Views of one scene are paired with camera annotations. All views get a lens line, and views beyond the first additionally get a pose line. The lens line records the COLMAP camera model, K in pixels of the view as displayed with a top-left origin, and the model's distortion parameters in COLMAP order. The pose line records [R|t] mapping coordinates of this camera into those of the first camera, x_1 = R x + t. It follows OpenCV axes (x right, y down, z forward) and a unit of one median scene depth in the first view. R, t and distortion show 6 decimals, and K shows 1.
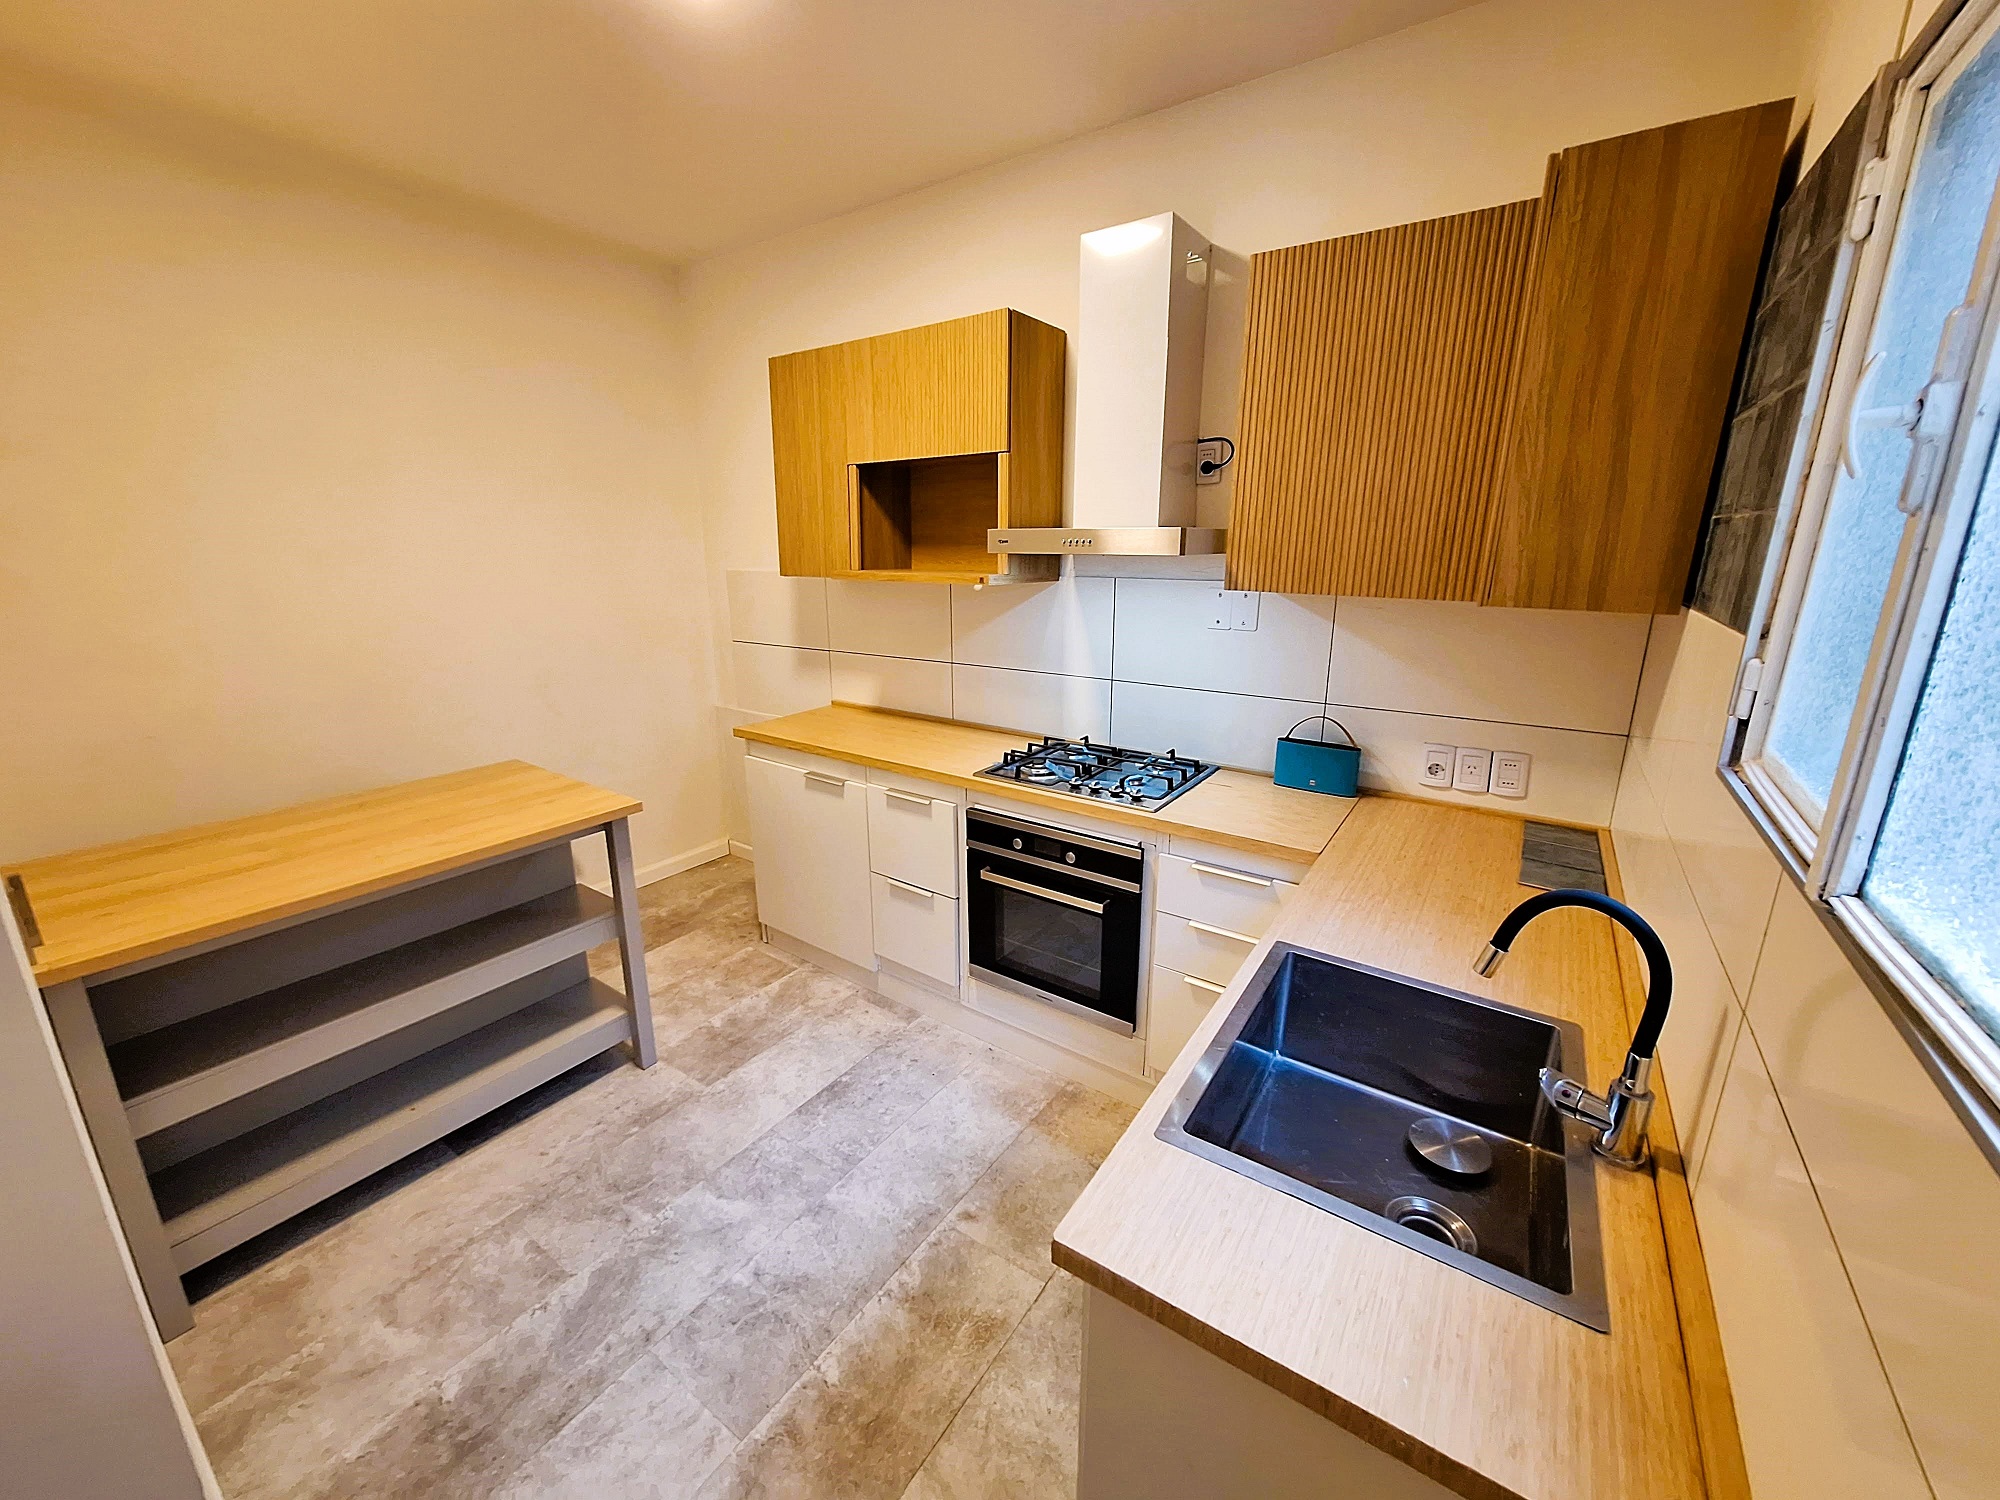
lens RADIAL K [[793.0, 0, 999.4], [0, 793.0, 748.4], [0, 0, 1]] dist [0.003279, -0.000743]
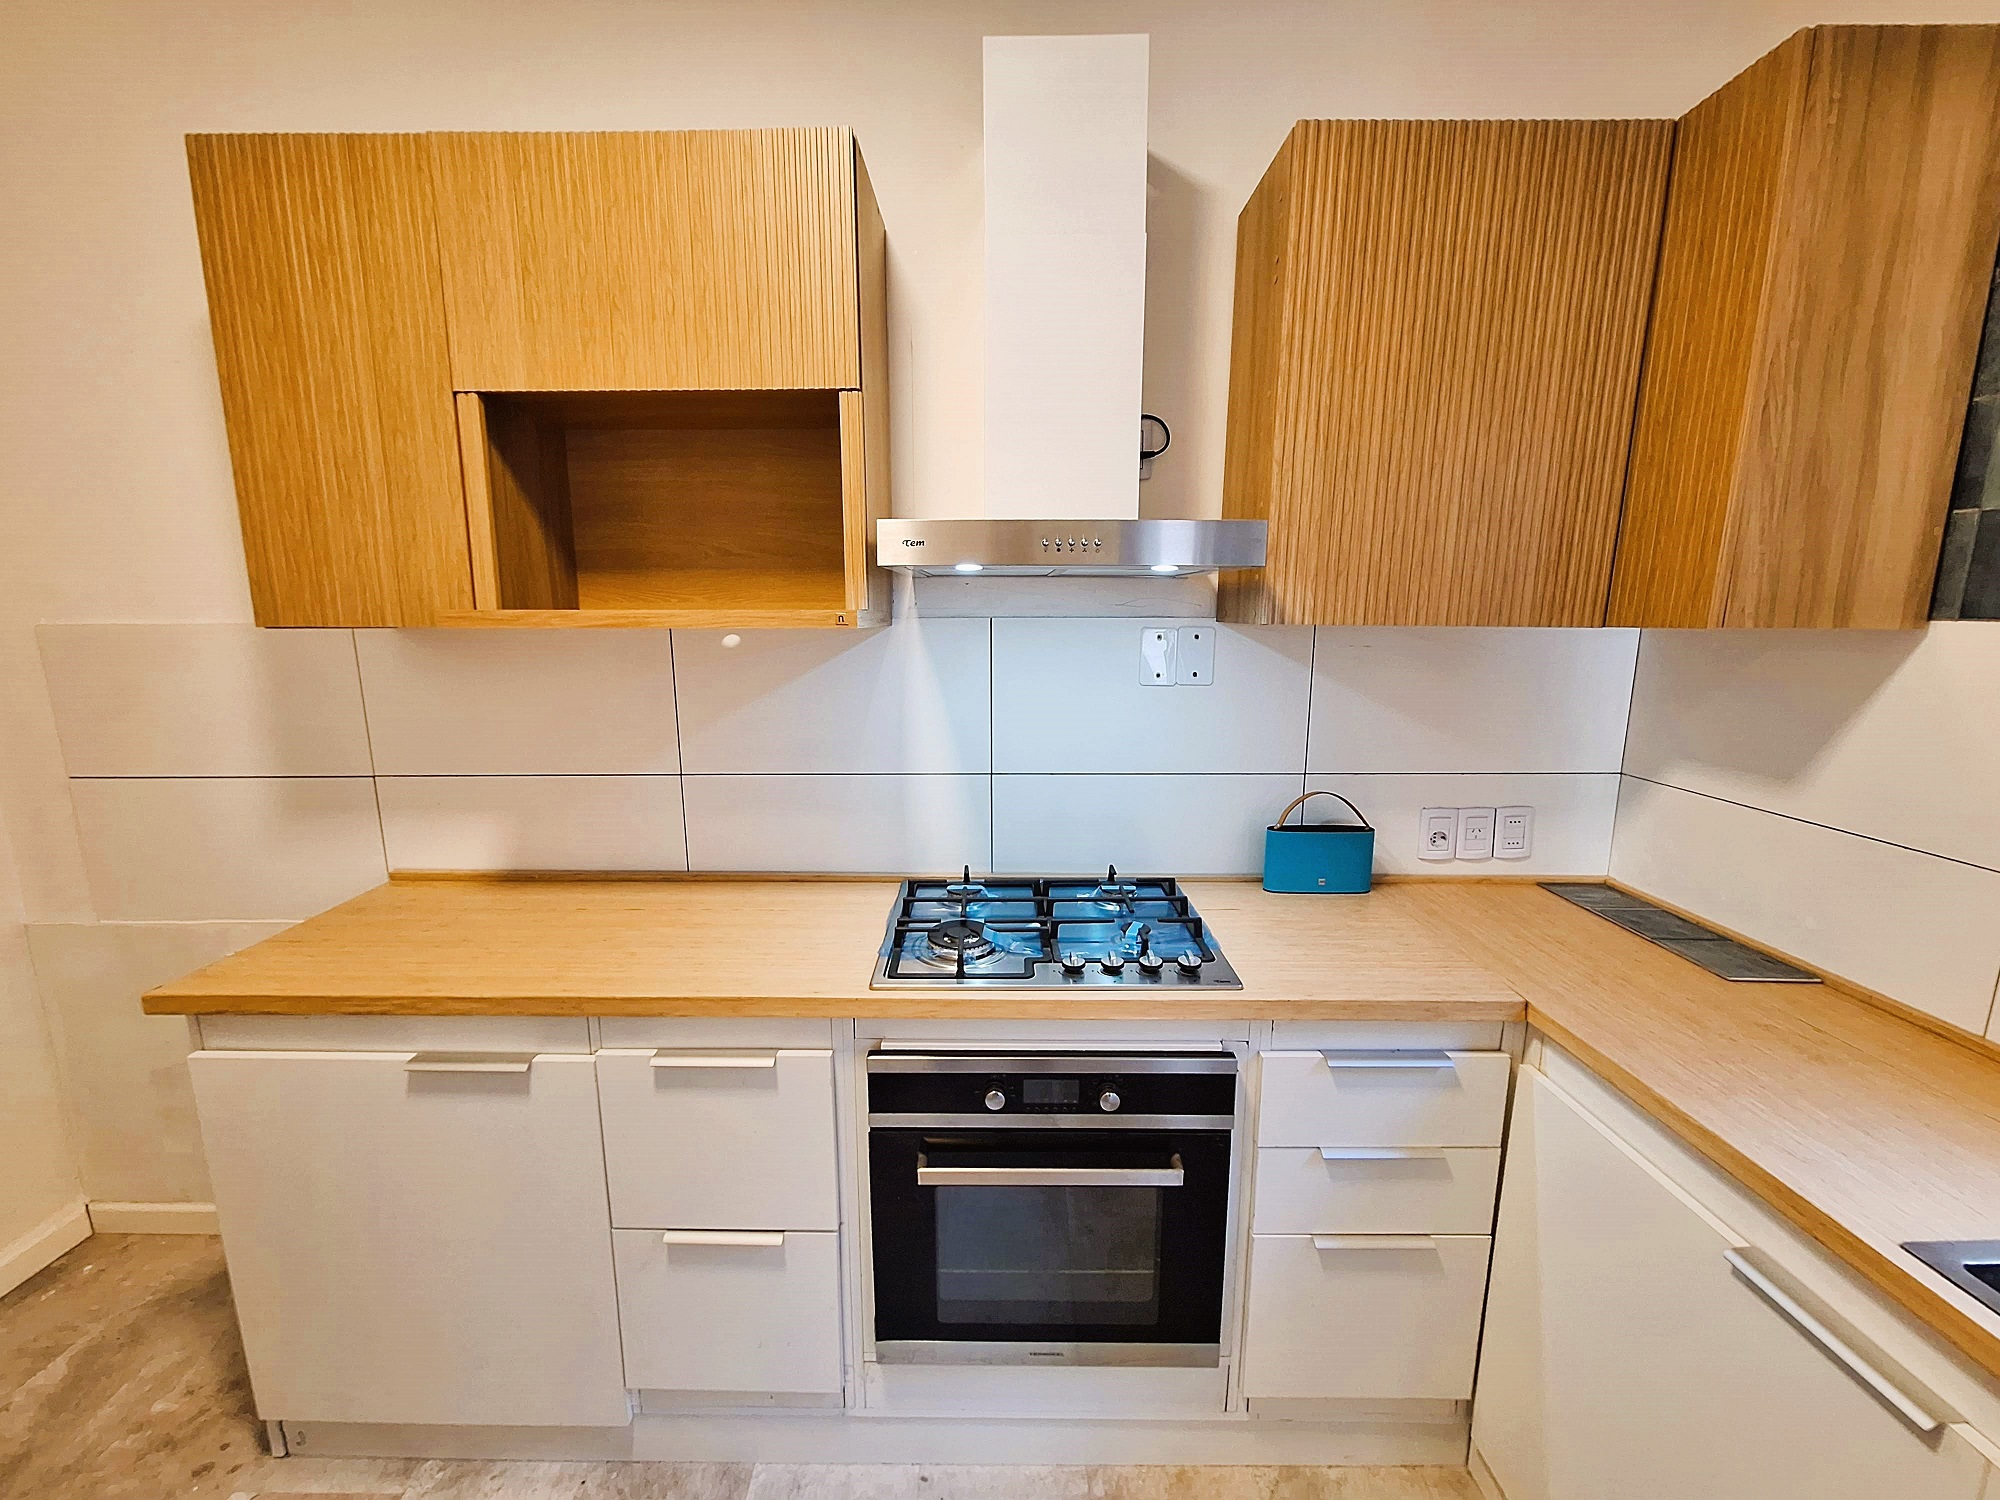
lens RADIAL K [[793.0, 0, 994.9], [0, 793.0, 747.6], [0, 0, 1]] dist [0.003279, -0.000743]
pose [[0.819459, -0.099127, 0.564500, -0.234857], [0.145164, 0.988711, -0.037109, -0.087445], [-0.554449, 0.112354, 0.824599, 0.487387]]
